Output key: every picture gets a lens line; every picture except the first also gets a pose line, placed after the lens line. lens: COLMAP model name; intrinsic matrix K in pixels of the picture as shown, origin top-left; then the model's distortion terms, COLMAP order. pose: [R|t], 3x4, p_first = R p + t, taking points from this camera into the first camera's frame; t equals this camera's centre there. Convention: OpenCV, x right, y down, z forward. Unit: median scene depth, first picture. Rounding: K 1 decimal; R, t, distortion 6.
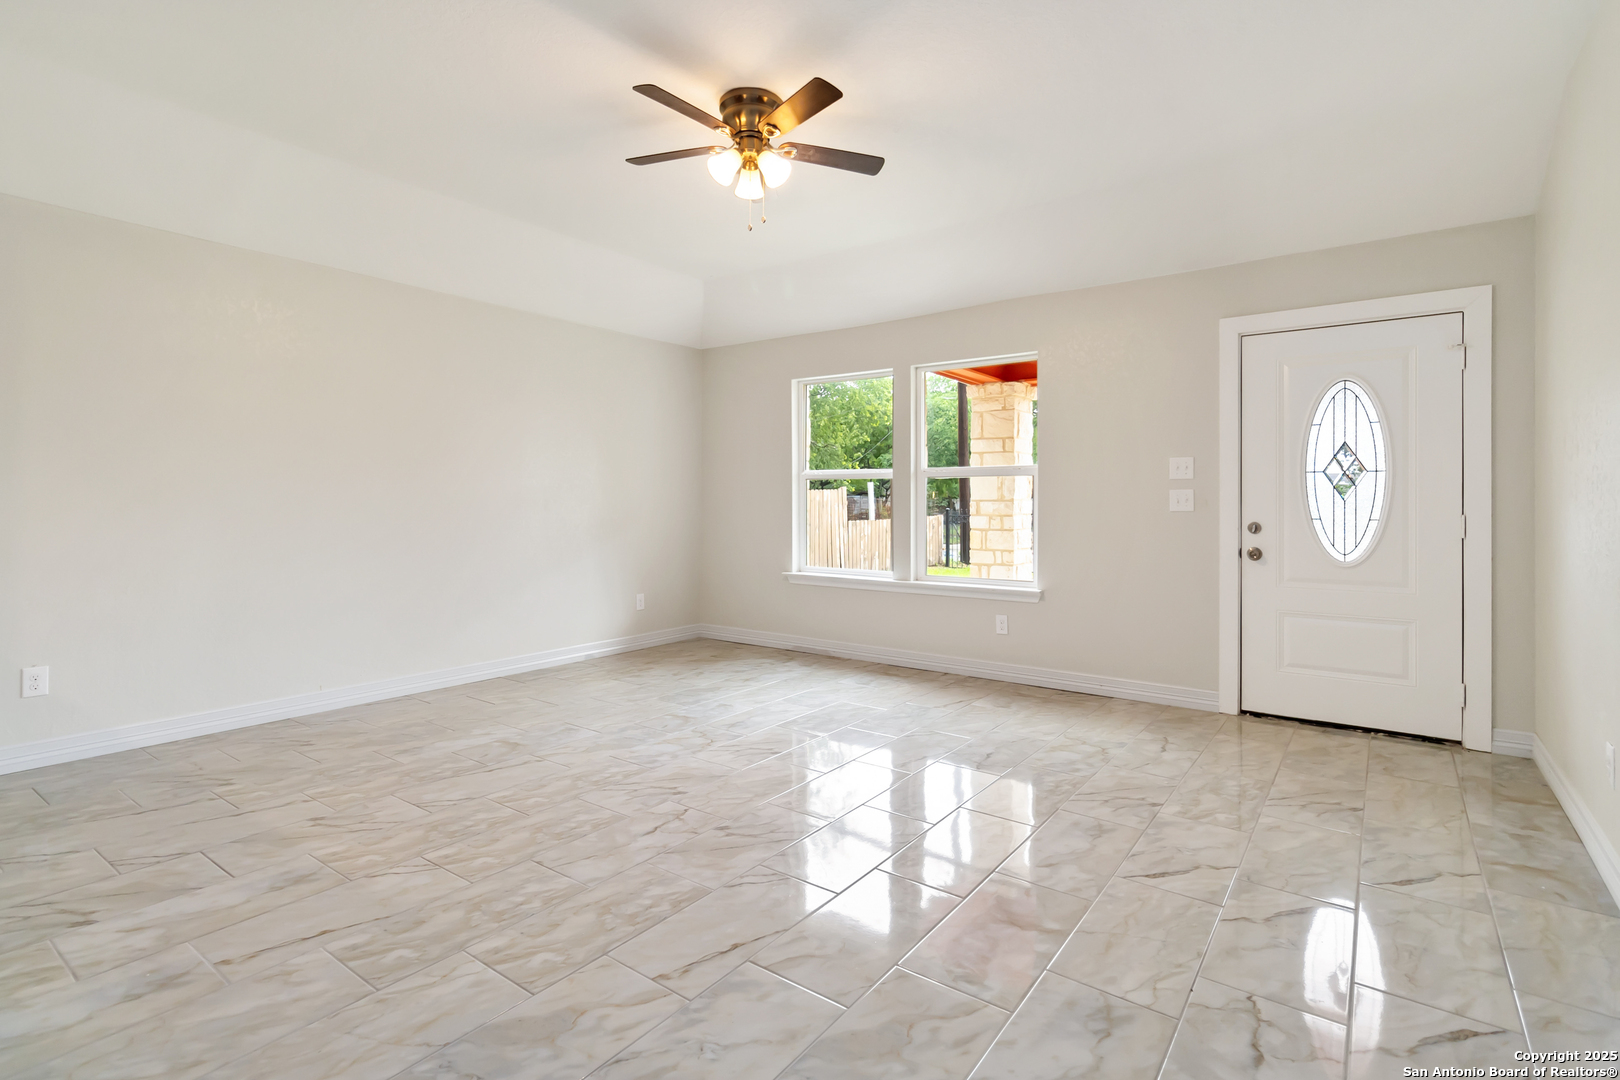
lens RADIAL K [[762.4, 0, 842.6], [0, 762.4, 505.5], [0, 0, 1]] dist [0.003741, 0.000425]
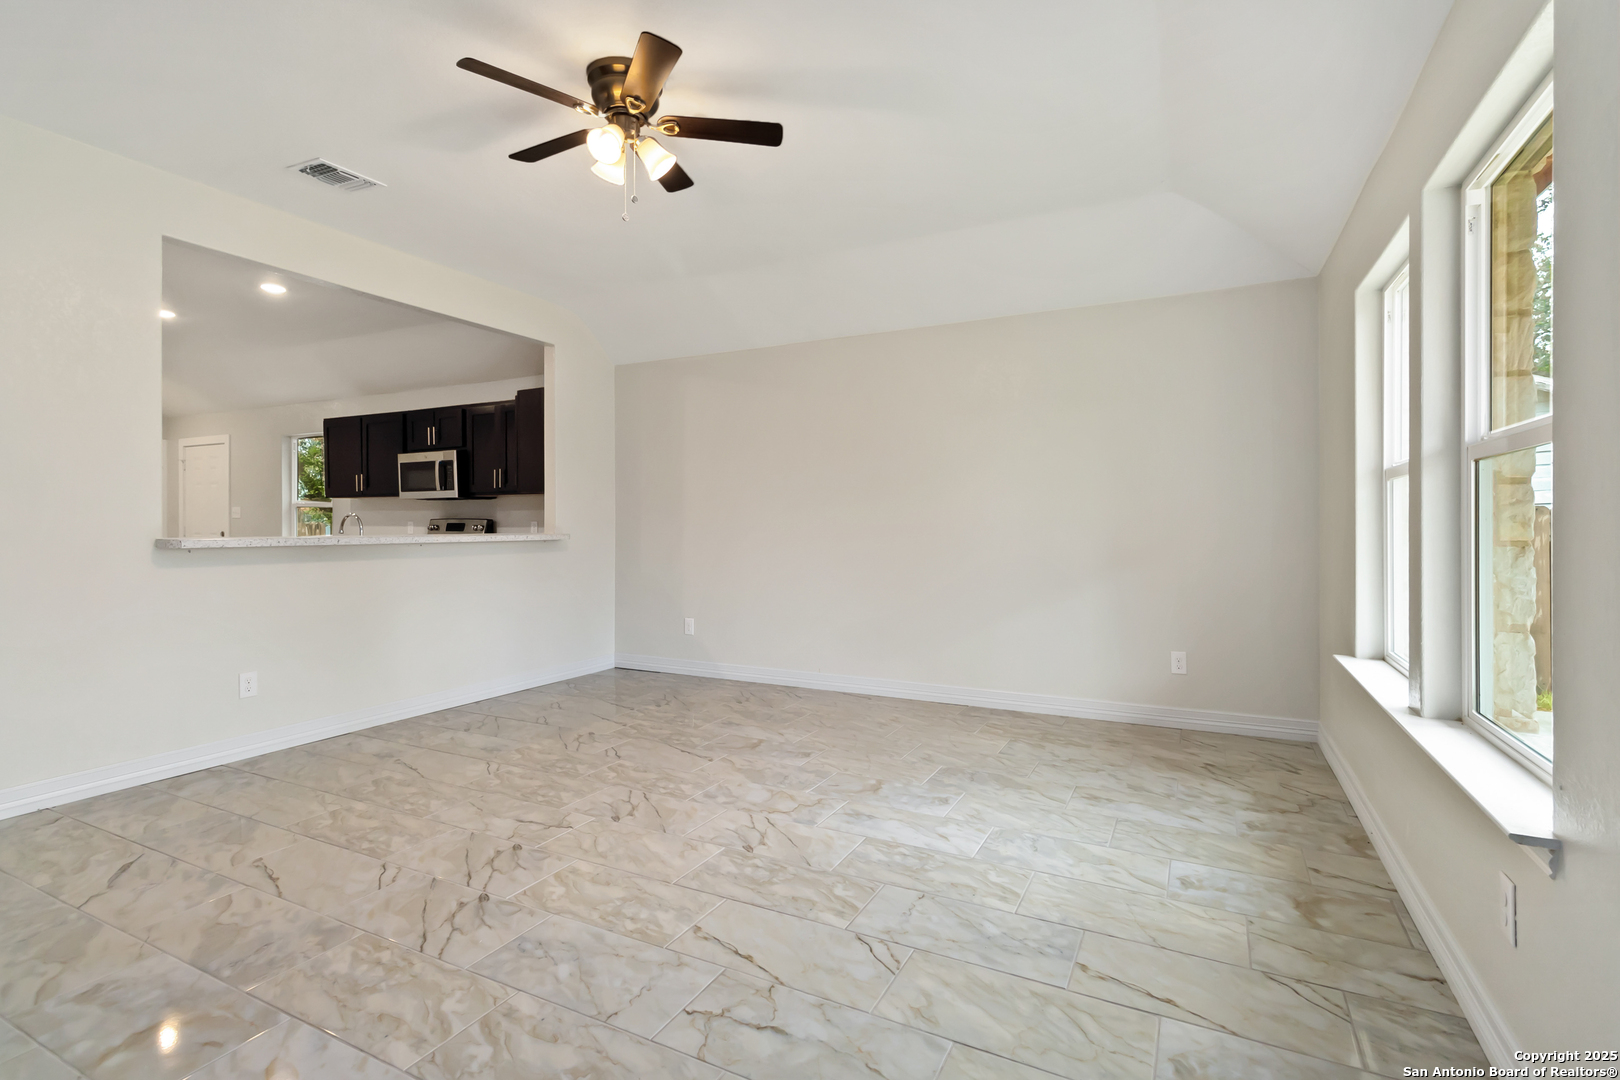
lens RADIAL K [[761.3, 0, 819.4], [0, 761.3, 517.6], [0, 0, 1]] dist [0.003087, 0.000237]
pose [[0.143165, -0.010821, -0.989640, 0.919529], [-0.000947, 0.999938, -0.011071, -0.008813], [0.989698, 0.002523, 0.143146, 1.256830]]
